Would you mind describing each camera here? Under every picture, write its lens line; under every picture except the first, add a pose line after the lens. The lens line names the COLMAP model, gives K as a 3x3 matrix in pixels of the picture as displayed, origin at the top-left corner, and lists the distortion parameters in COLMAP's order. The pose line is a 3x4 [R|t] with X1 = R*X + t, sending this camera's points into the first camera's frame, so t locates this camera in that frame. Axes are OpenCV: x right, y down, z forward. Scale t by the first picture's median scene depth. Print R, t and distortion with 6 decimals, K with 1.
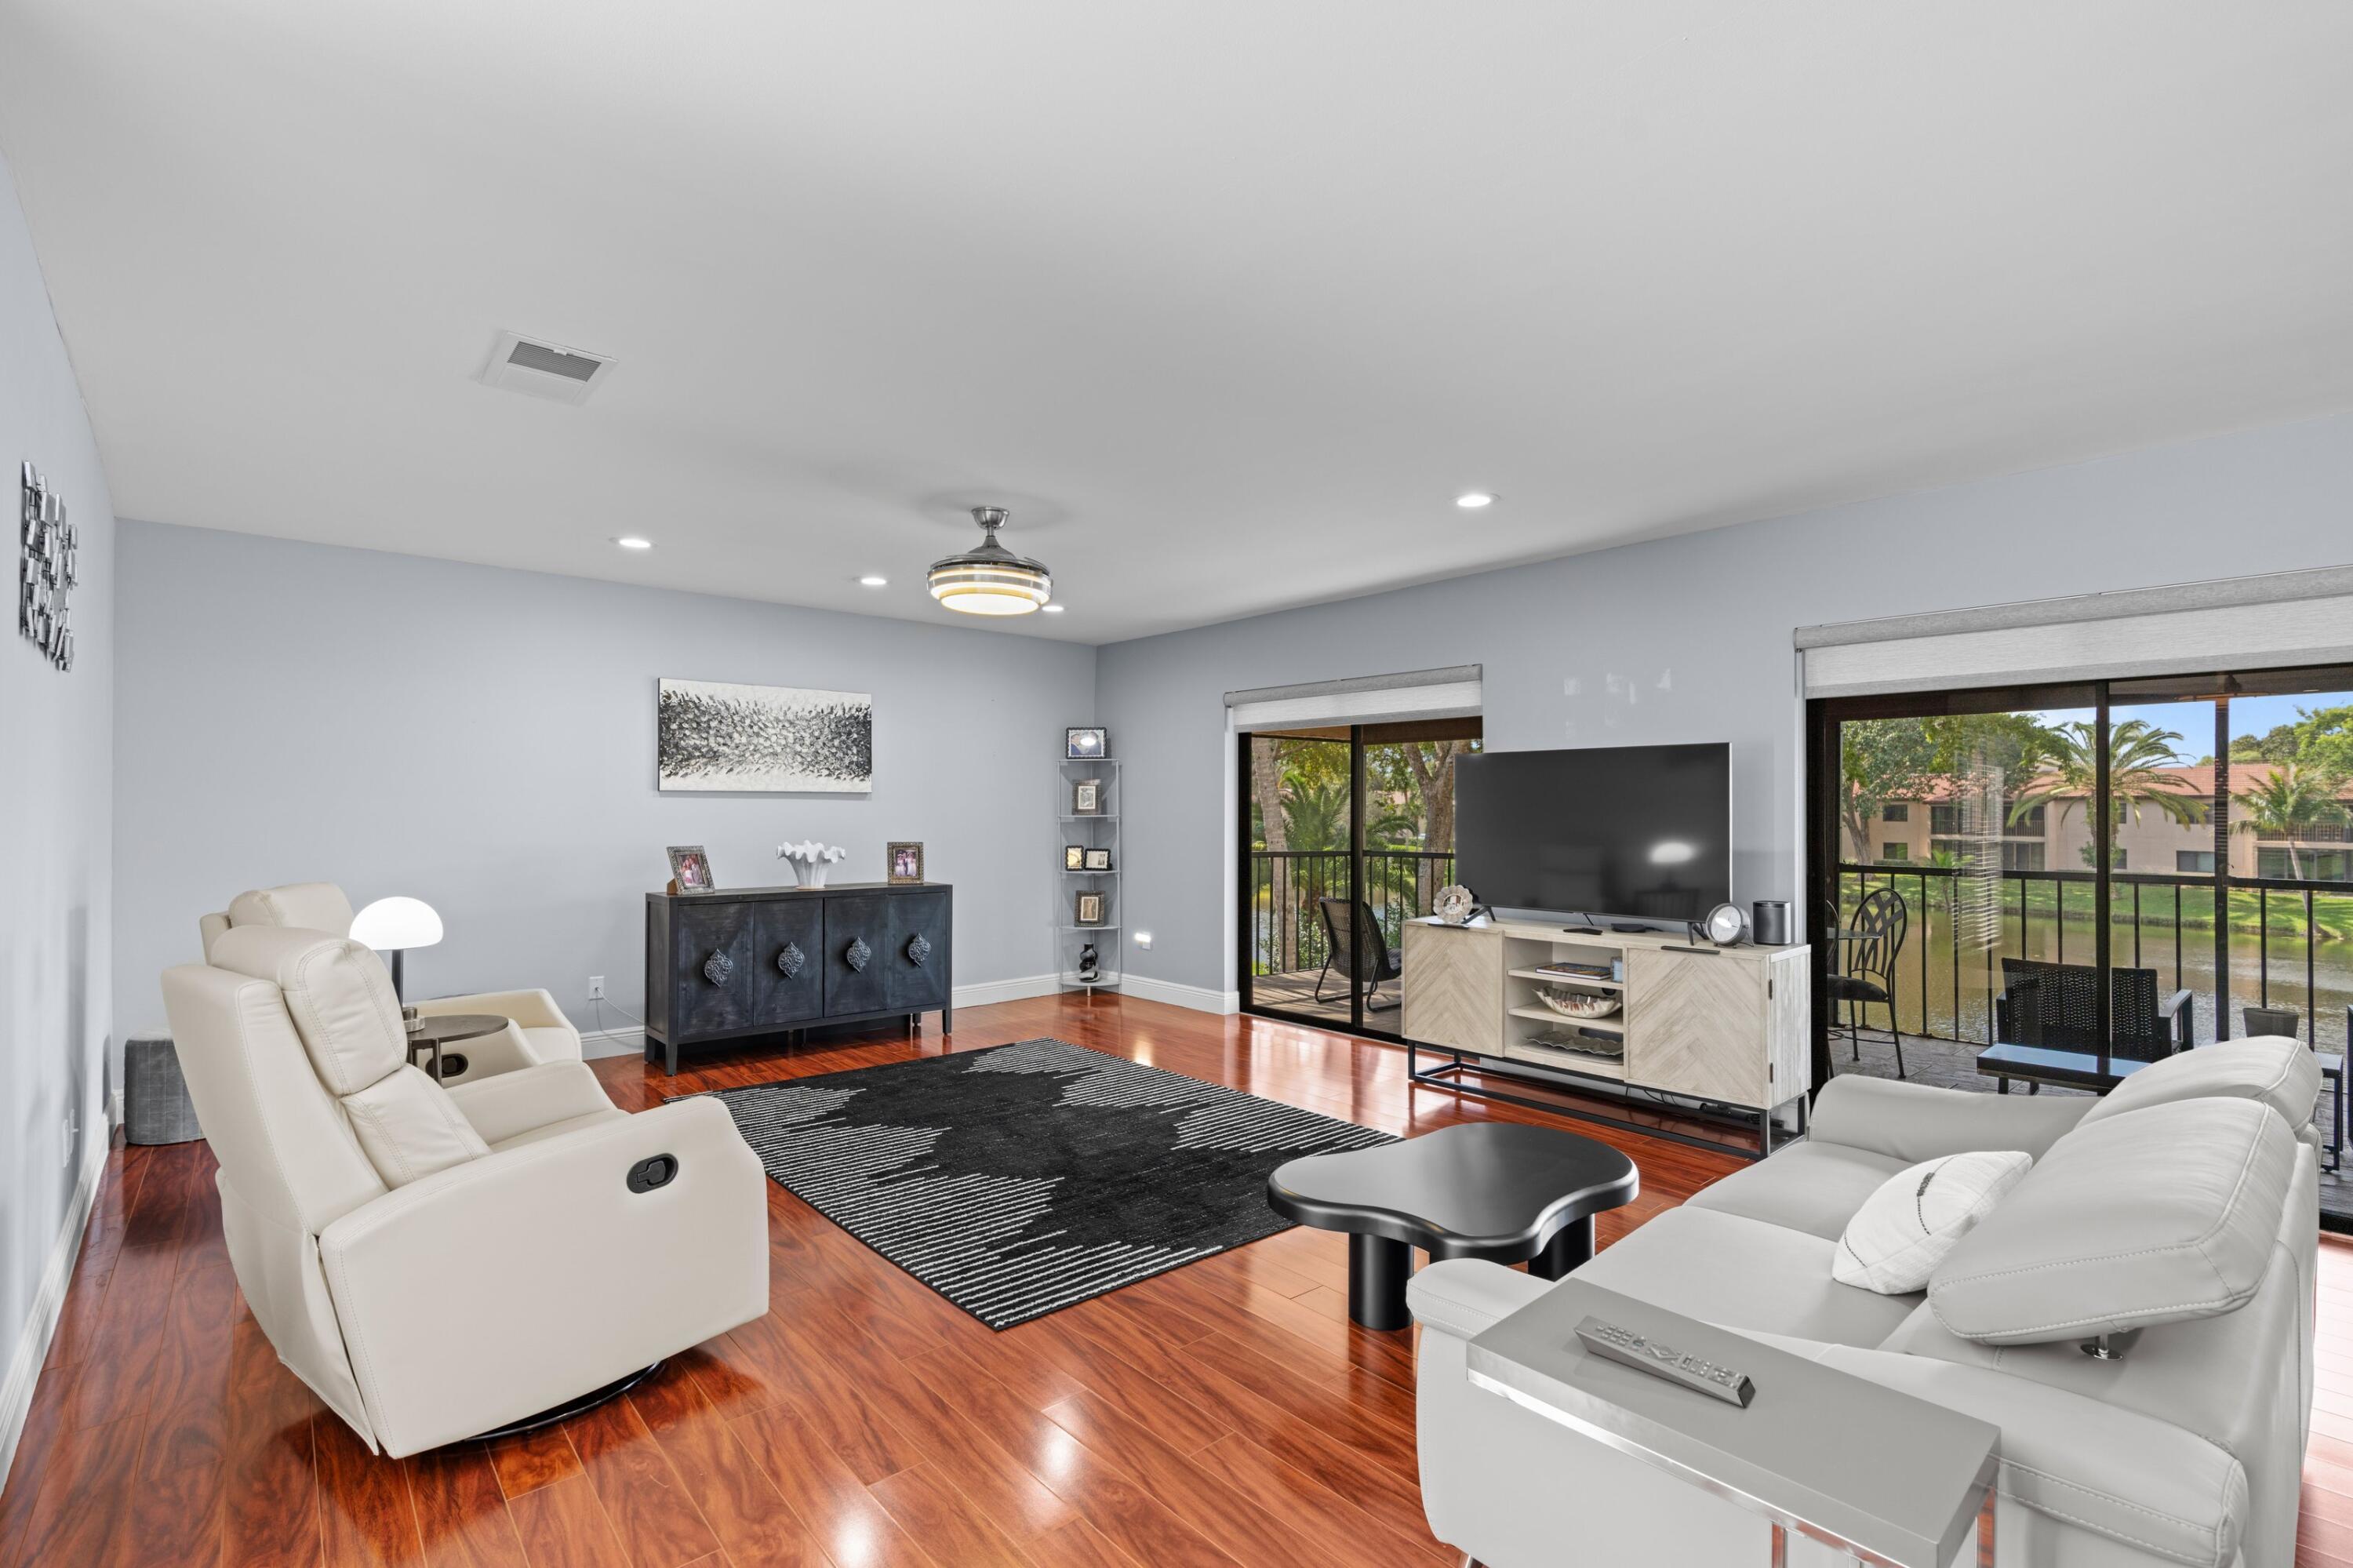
lens RADIAL K [[1070.3, 0, 1170.9], [0, 1070.3, 801.2], [0, 0, 1]] dist [-0.003264, -0.000800]
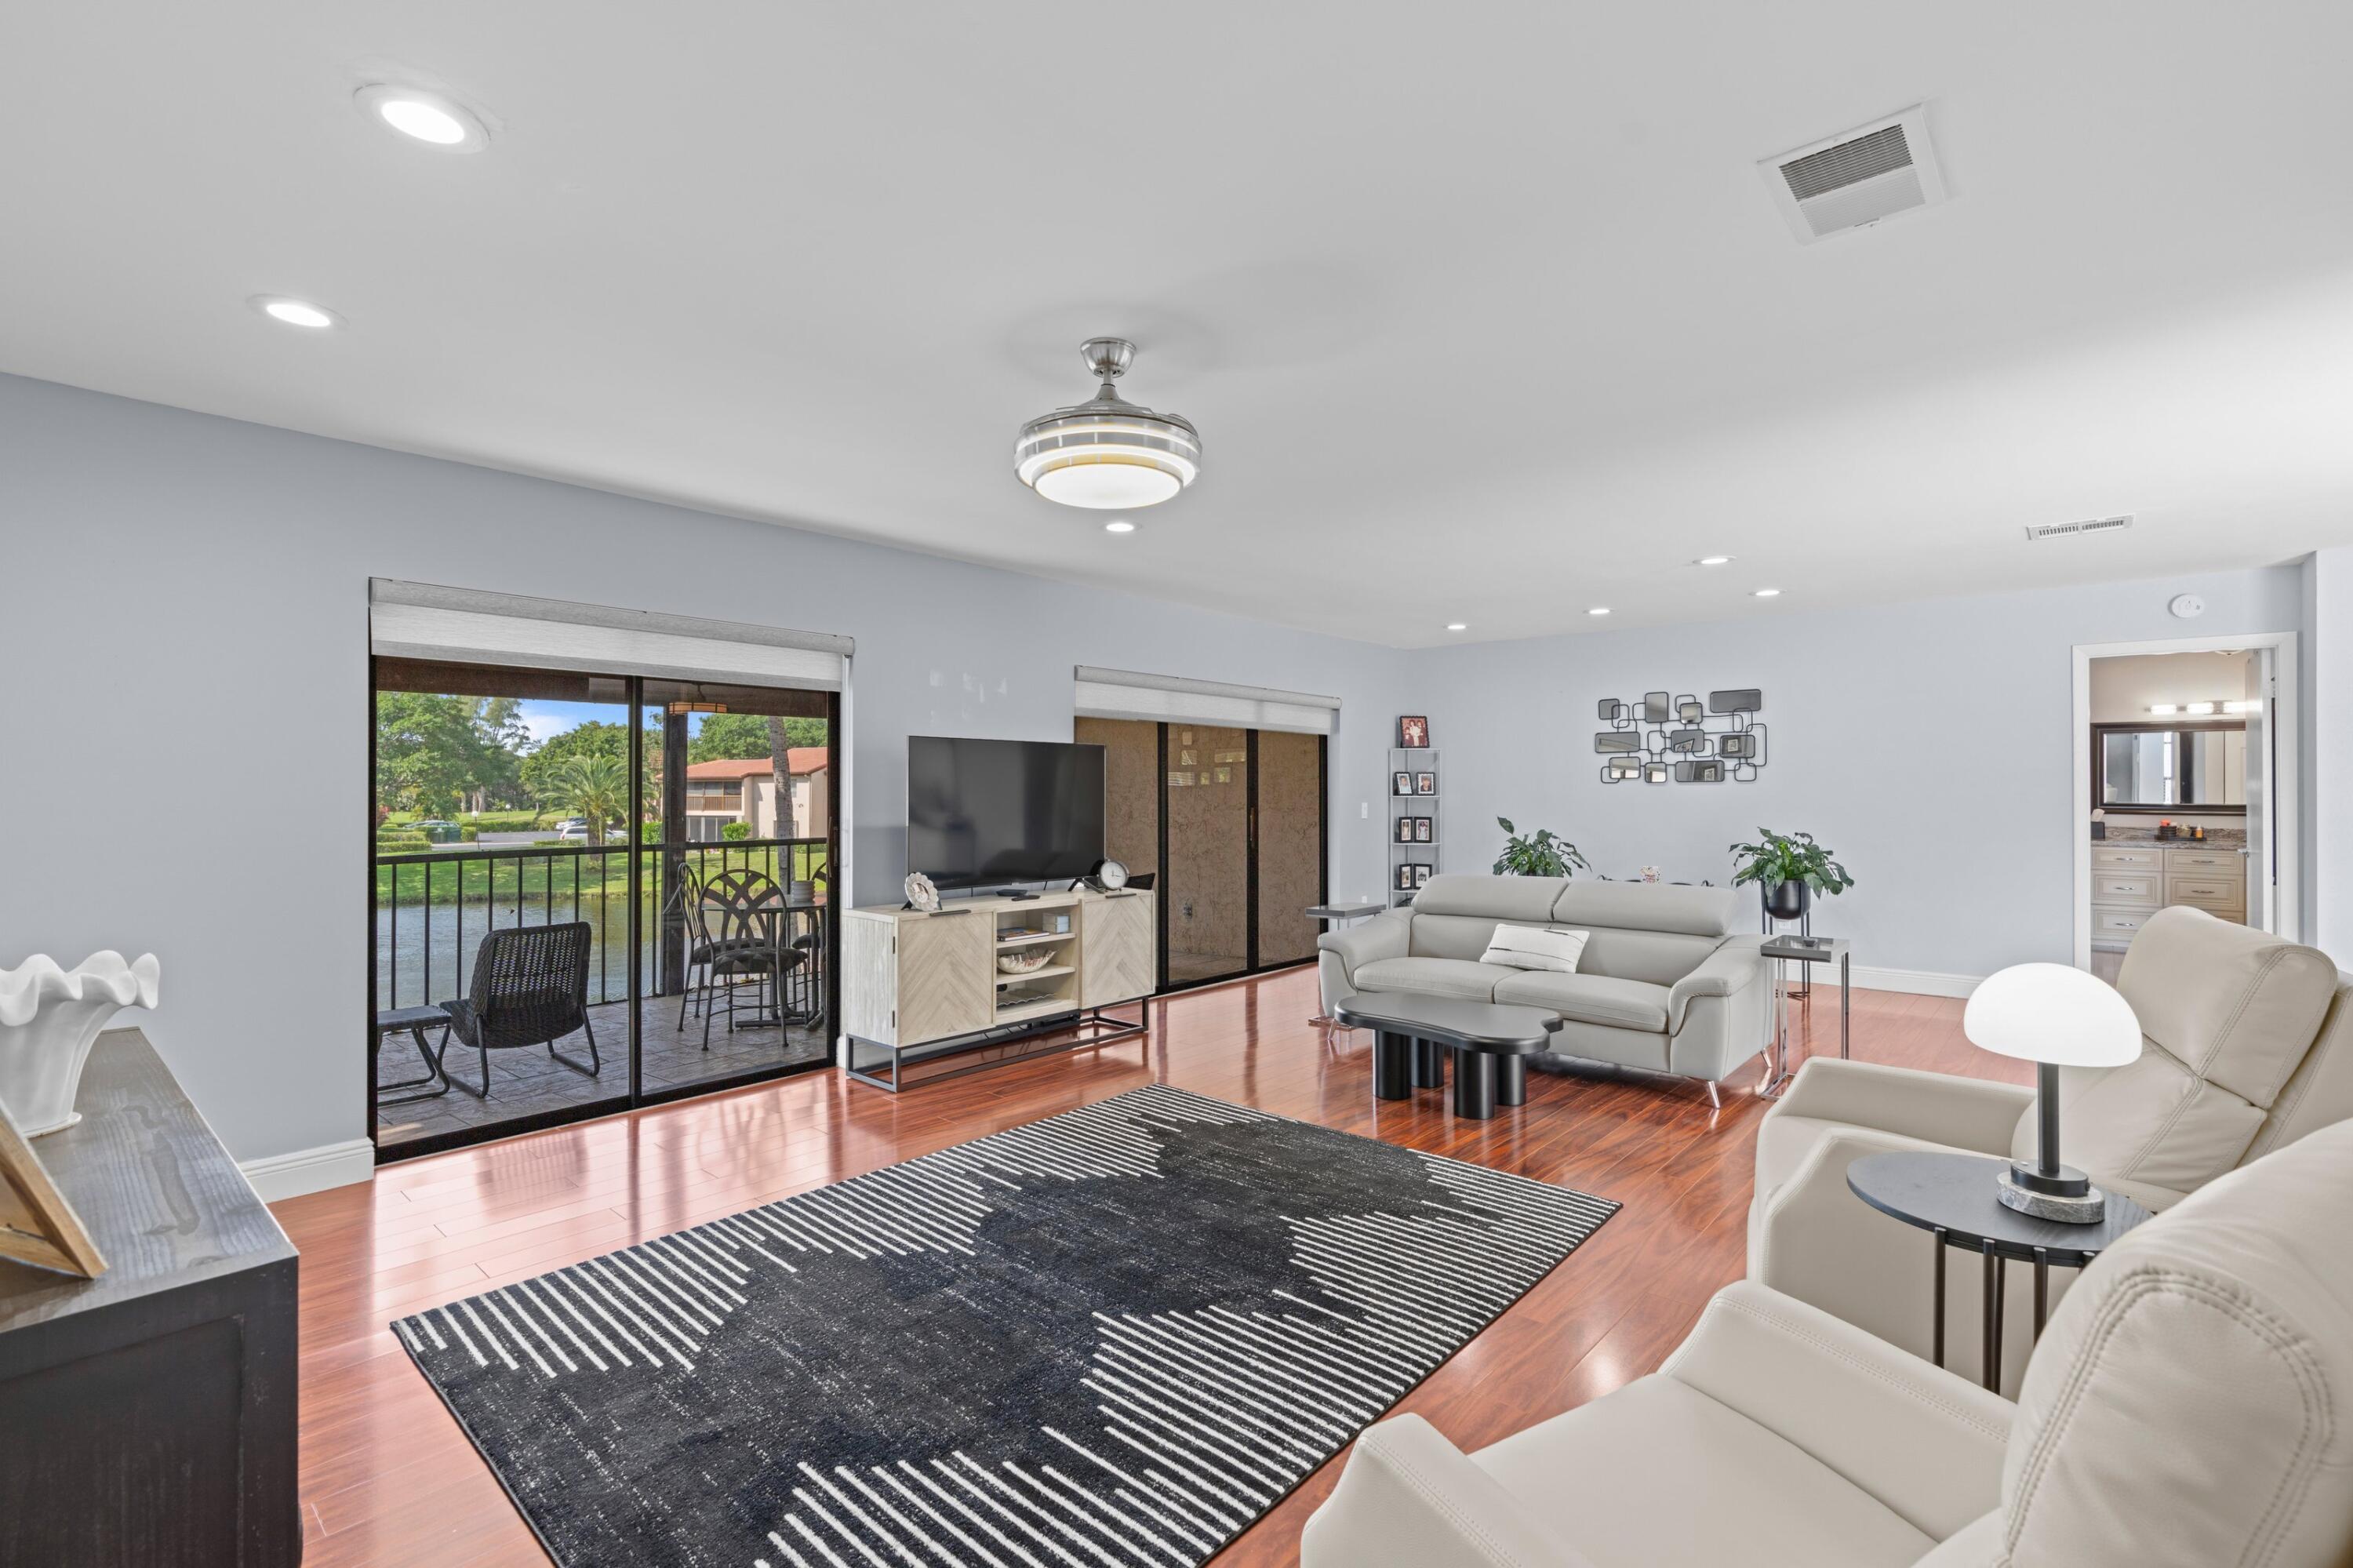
lens RADIAL K [[1070.3, 0, 1178.4], [0, 1070.3, 783.3], [0, 0, 1]] dist [-0.003264, -0.000800]
pose [[-0.141066, 0.008251, 0.989966, -0.751967], [-0.006937, 0.999932, -0.009322, 0.006306], [-0.989976, -0.008182, -0.140999, 0.952480]]
